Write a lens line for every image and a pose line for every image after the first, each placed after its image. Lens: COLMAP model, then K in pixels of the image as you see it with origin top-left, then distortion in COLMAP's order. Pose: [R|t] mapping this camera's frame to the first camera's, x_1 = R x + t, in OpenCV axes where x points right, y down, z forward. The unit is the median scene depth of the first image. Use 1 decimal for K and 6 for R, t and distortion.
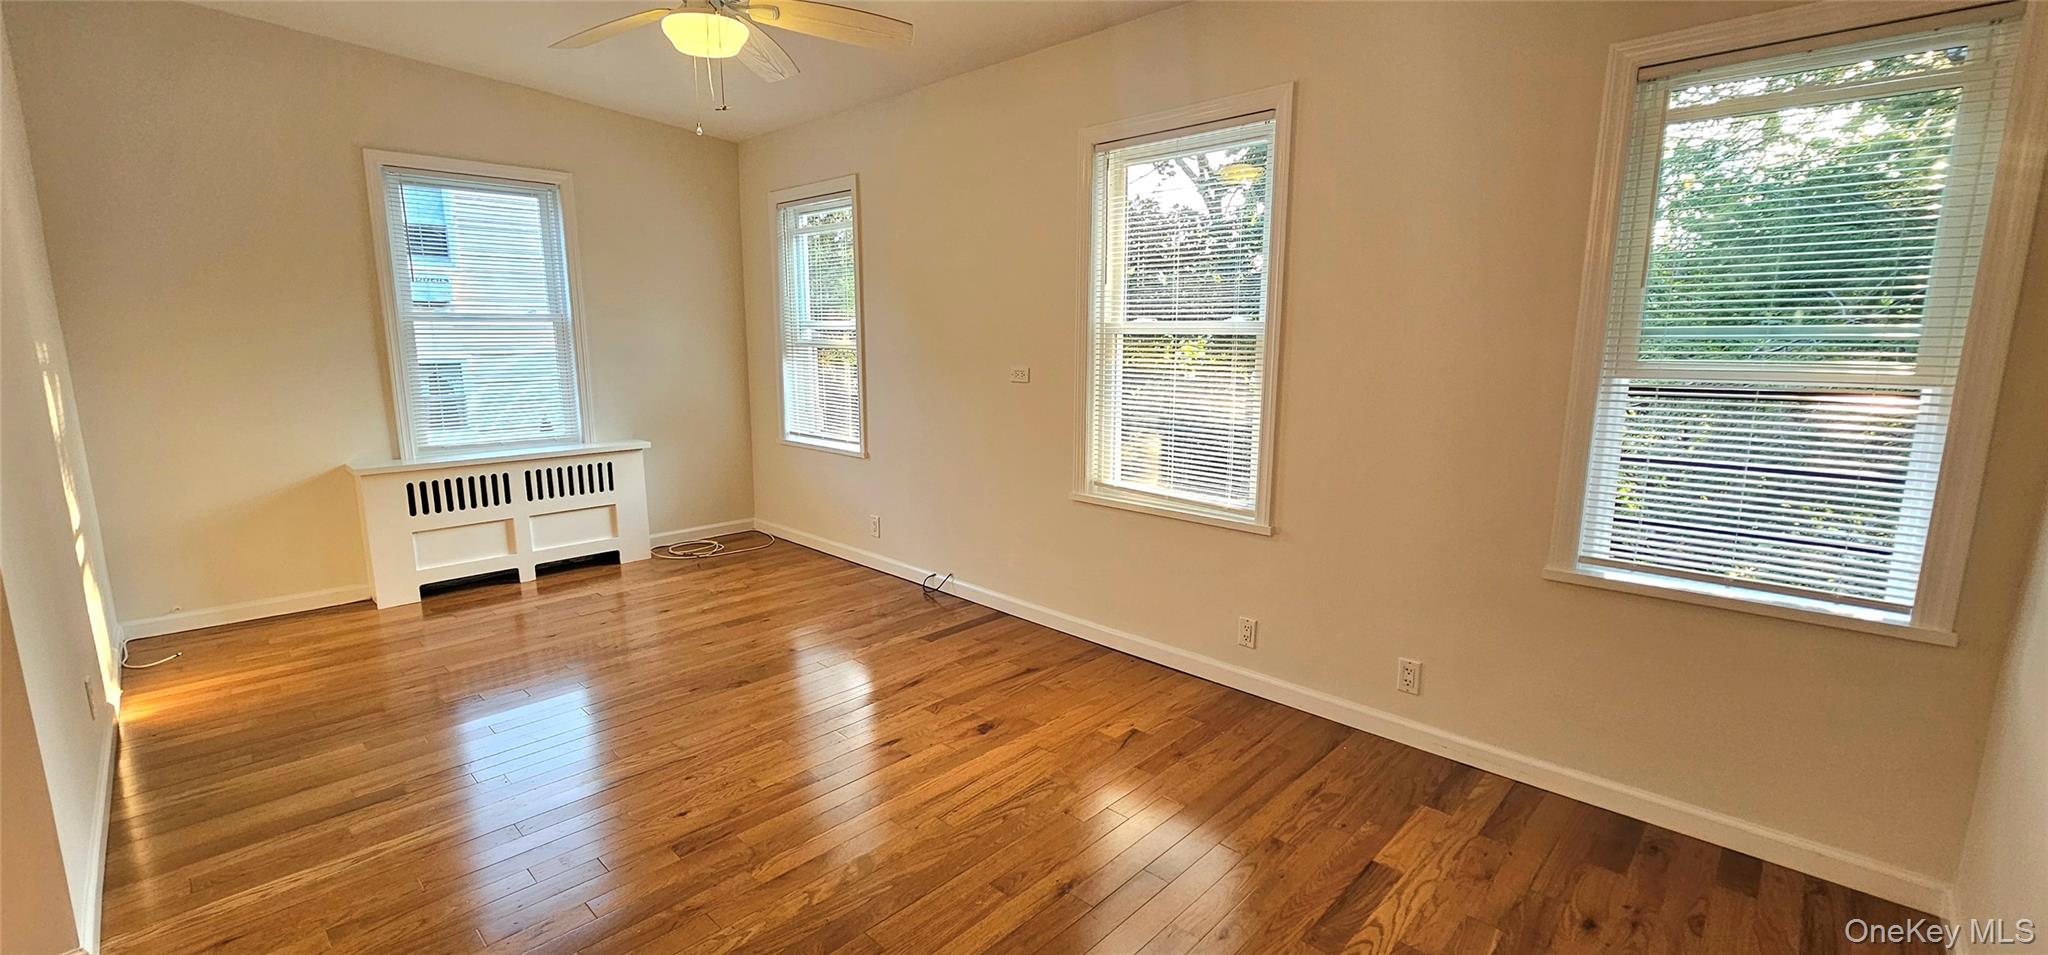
lens RADIAL K [[842.1, 0, 1019.0], [0, 842.1, 475.8], [0, 0, 1]] dist [-0.001645, -0.000050]
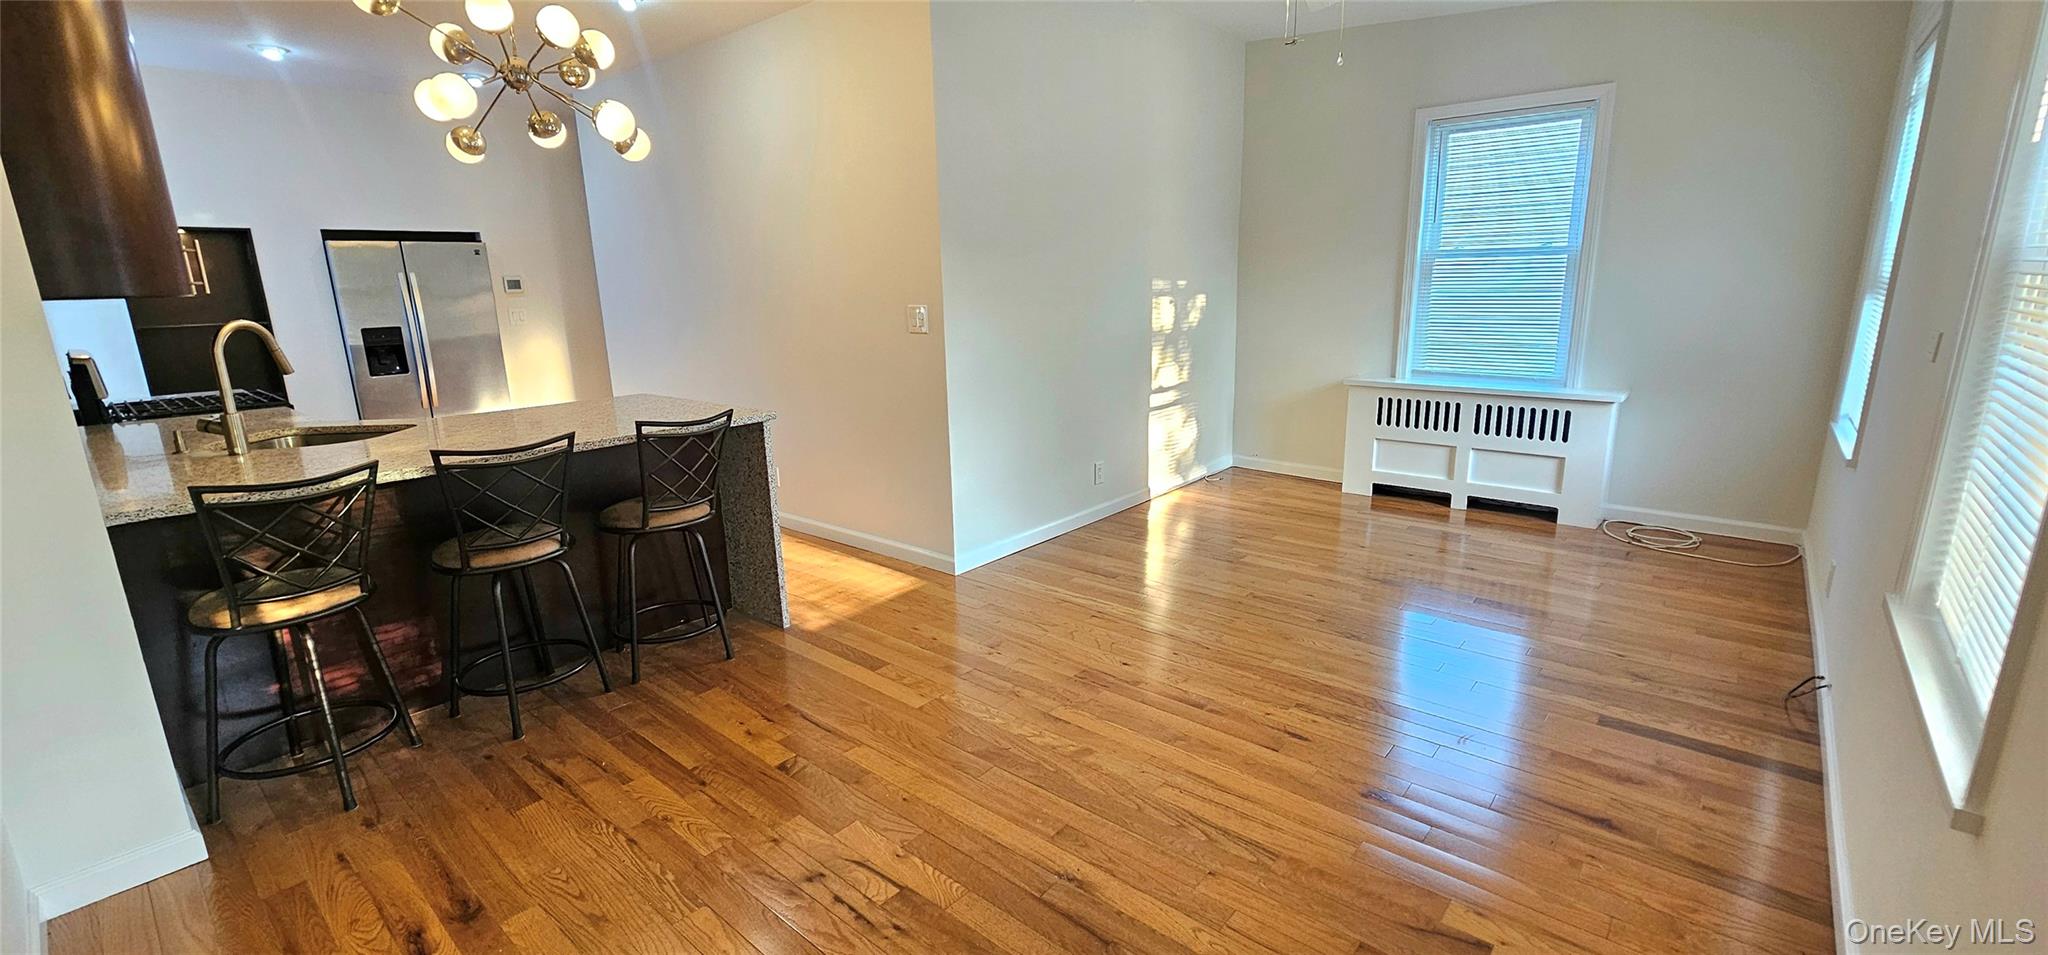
lens RADIAL K [[842.1, 0, 1026.3], [0, 842.1, 477.3], [0, 0, 1]] dist [-0.001645, -0.000050]
pose [[0.059399, 0.229456, -0.971505, 0.404573], [-0.144812, 0.964909, 0.219044, -0.065761], [0.987675, 0.127675, 0.090543, 0.379696]]
